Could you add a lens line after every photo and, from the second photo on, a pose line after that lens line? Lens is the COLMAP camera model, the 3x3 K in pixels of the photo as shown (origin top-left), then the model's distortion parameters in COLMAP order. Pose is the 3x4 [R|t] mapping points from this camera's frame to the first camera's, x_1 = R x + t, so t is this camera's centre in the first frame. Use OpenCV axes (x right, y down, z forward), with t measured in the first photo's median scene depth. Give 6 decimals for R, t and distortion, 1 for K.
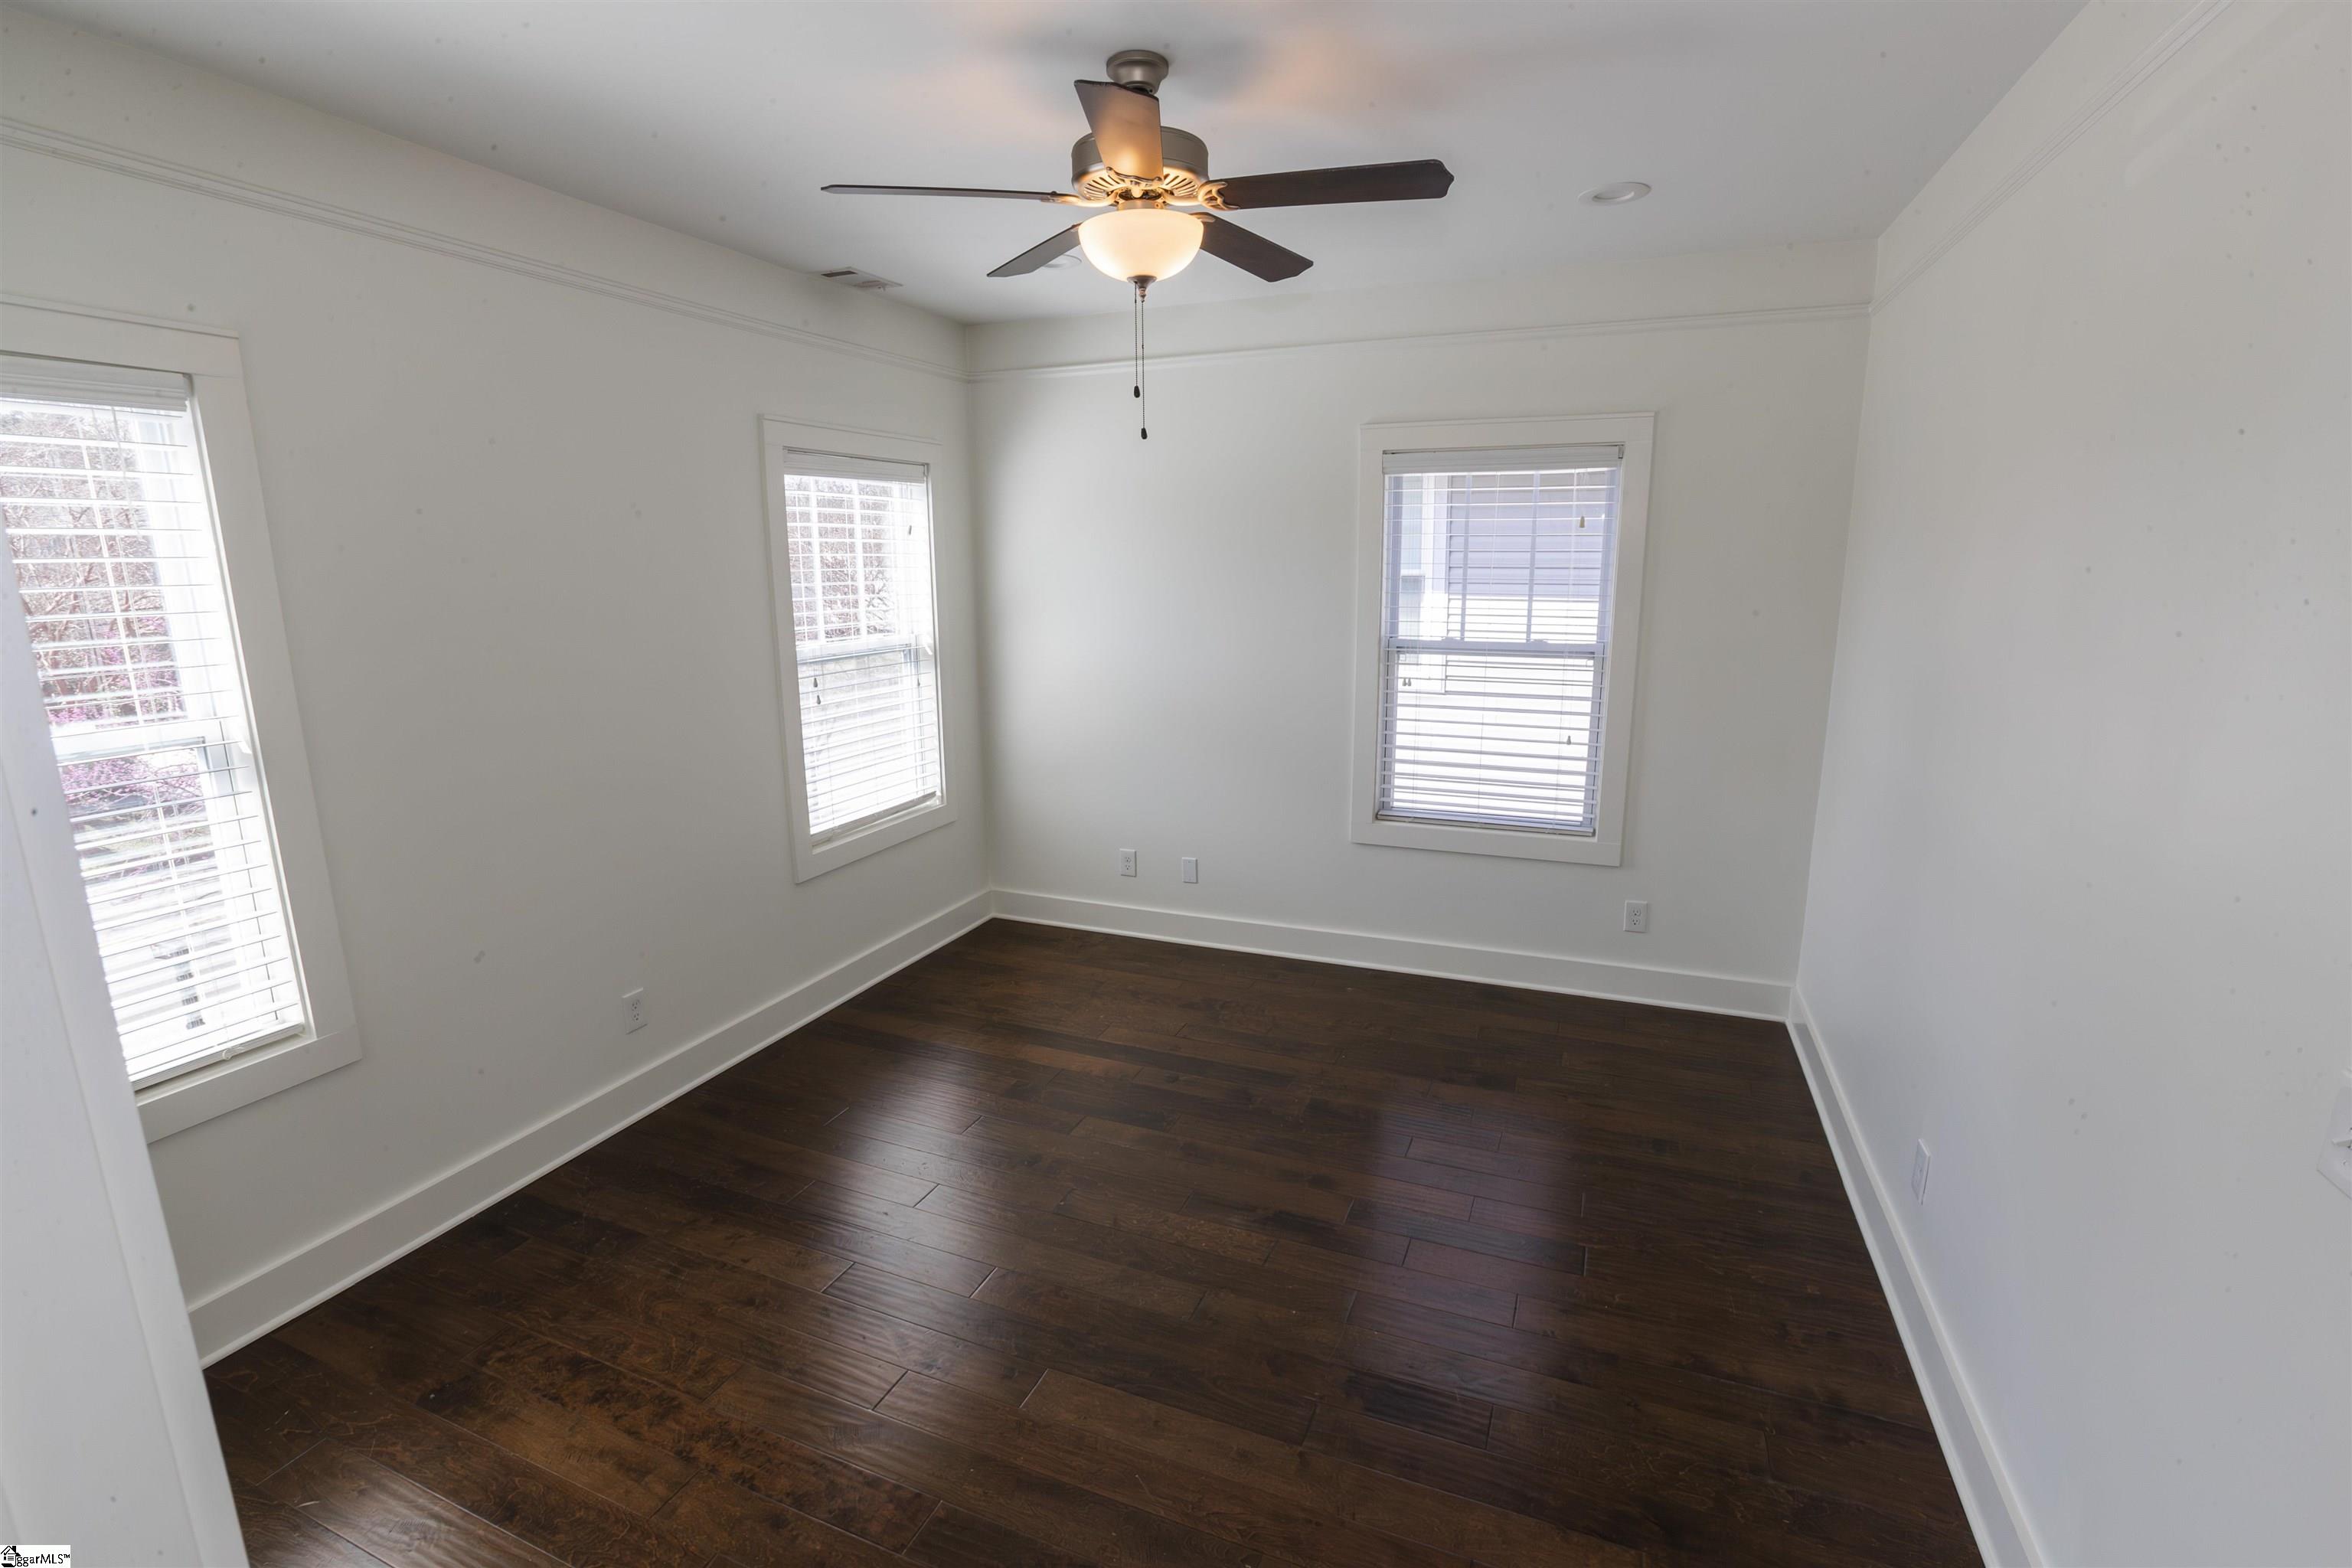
lens RADIAL K [[1076.9, 0, 1213.0], [0, 1076.9, 787.1], [0, 0, 1]] dist [-0.055138, 0.016063]
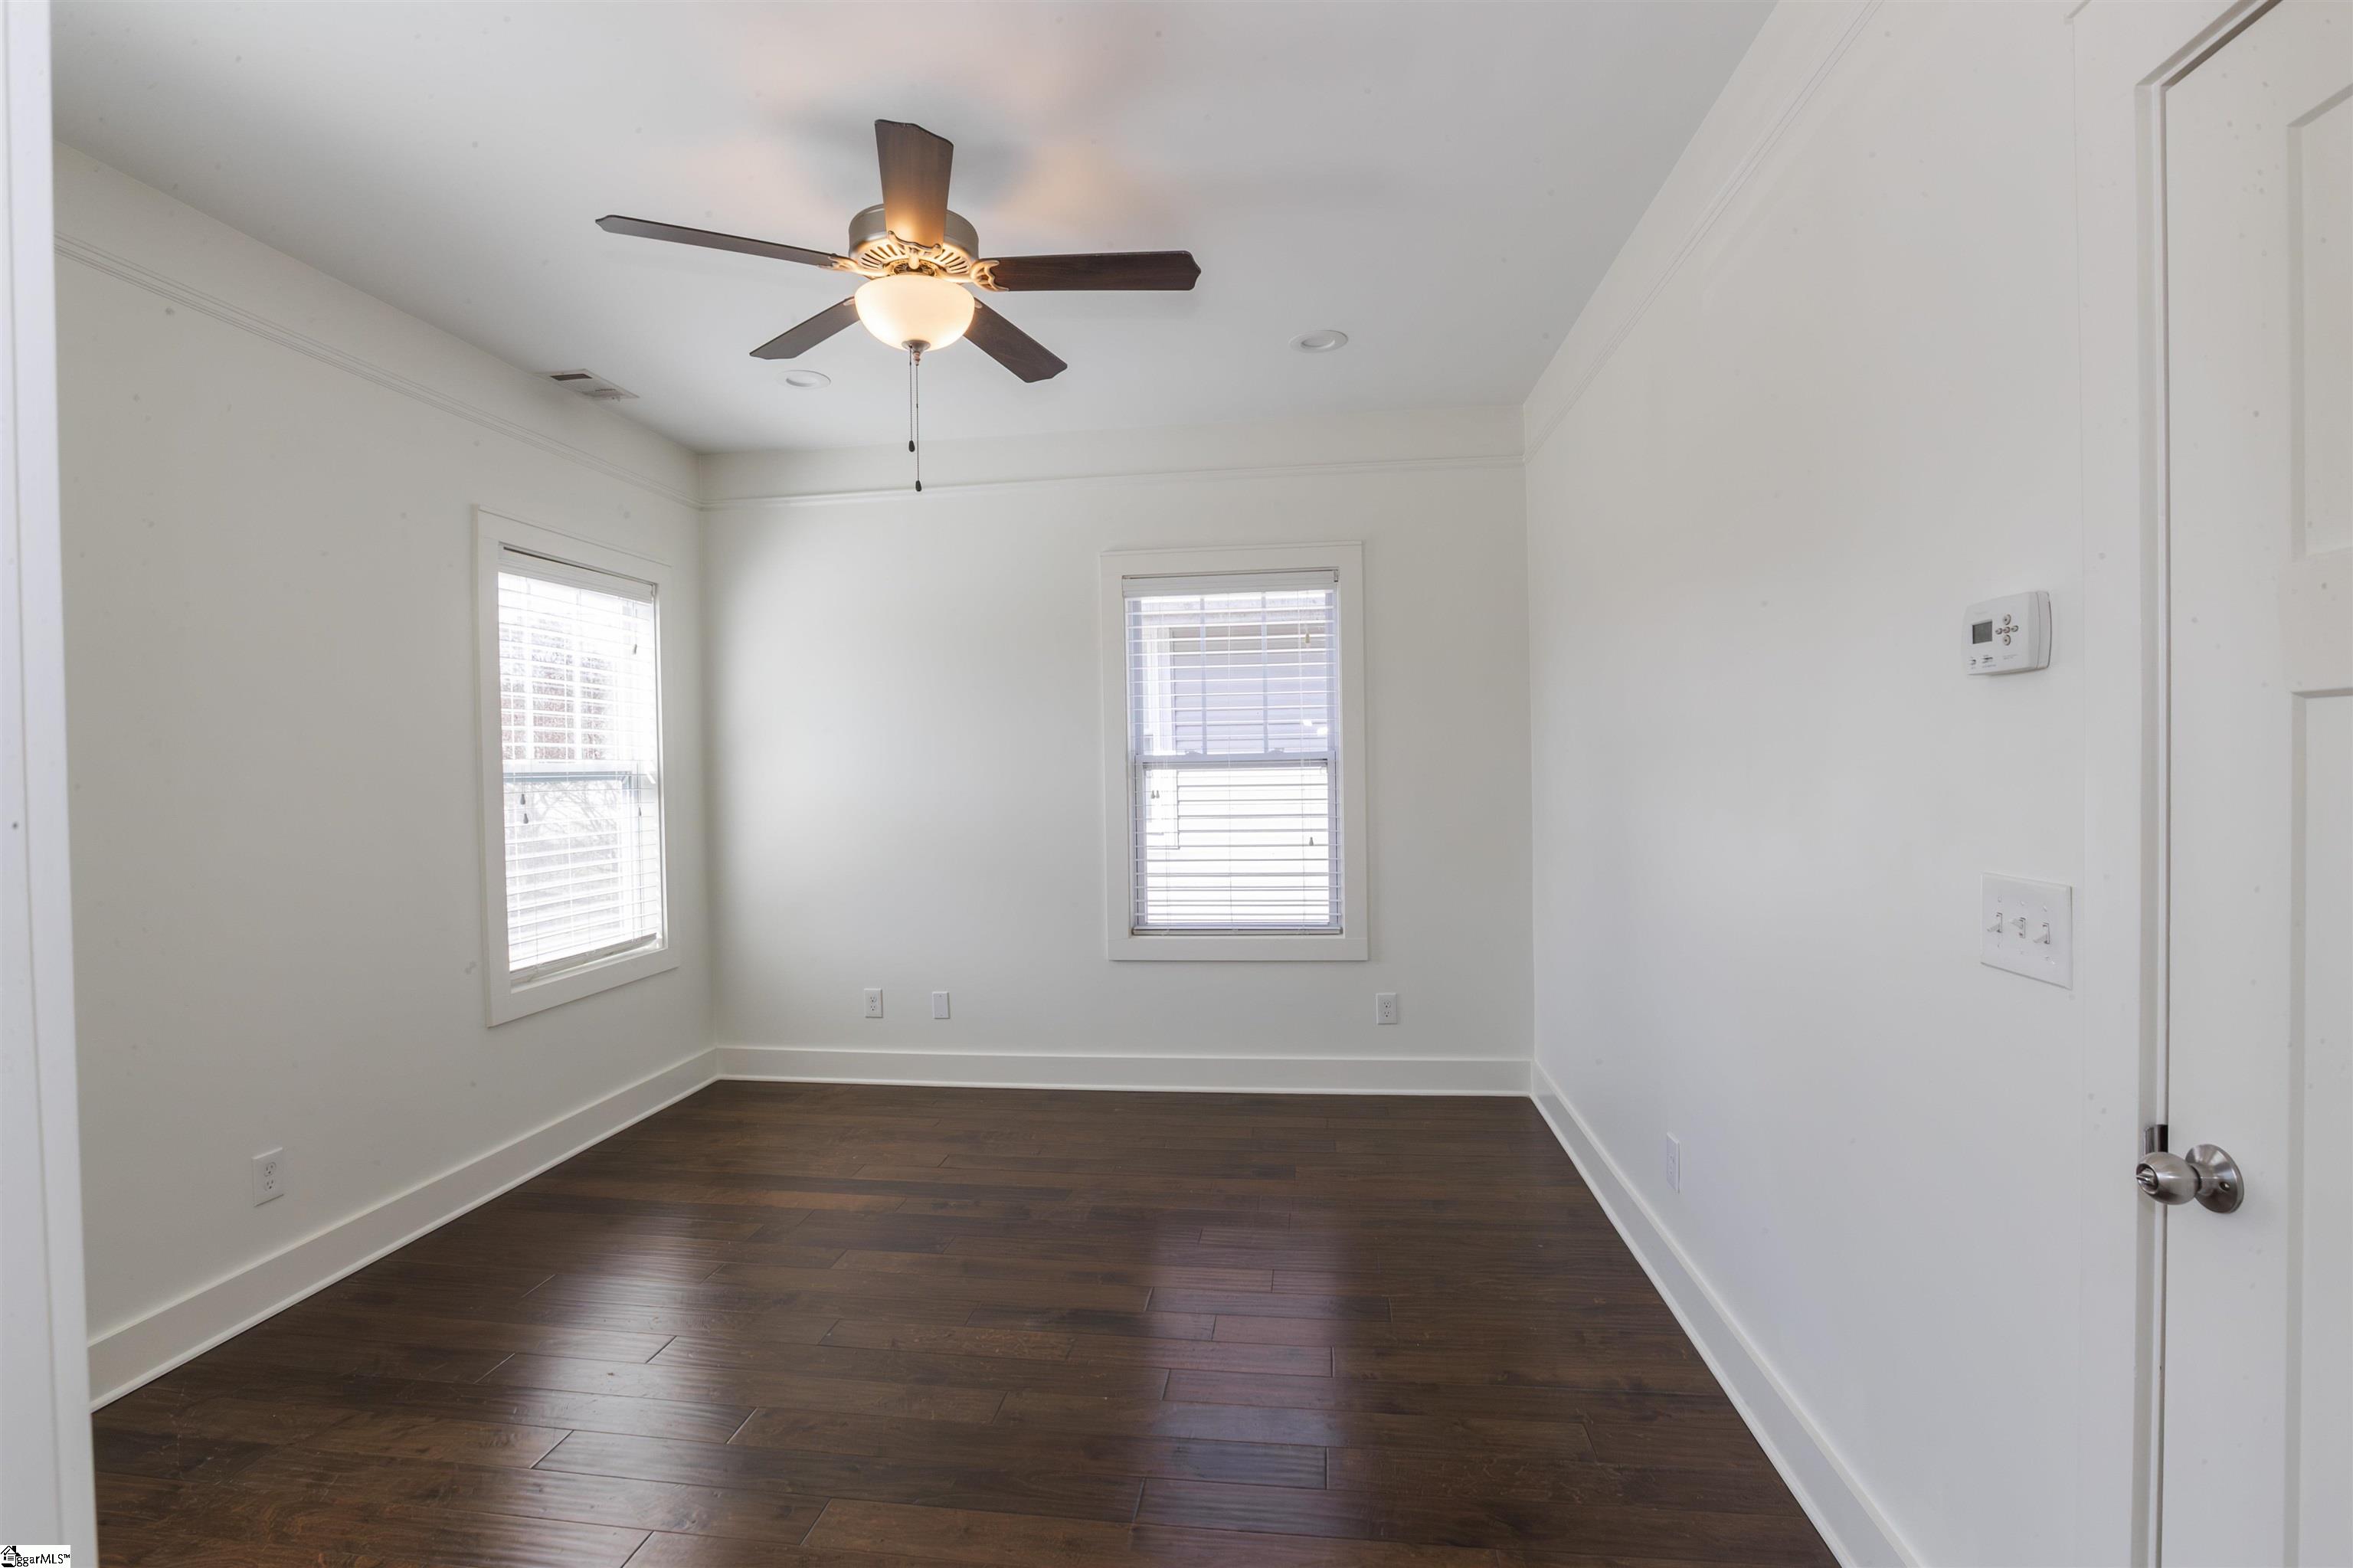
lens RADIAL K [[1077.4, 0, 1216.2], [0, 1077.4, 786.9], [0, 0, 1]] dist [-0.055138, 0.016063]
pose [[0.964853, -0.023983, 0.261694, -0.041989], [0.074023, 0.980307, -0.183081, 0.108650], [-0.252150, 0.196018, 0.947627, 0.003486]]
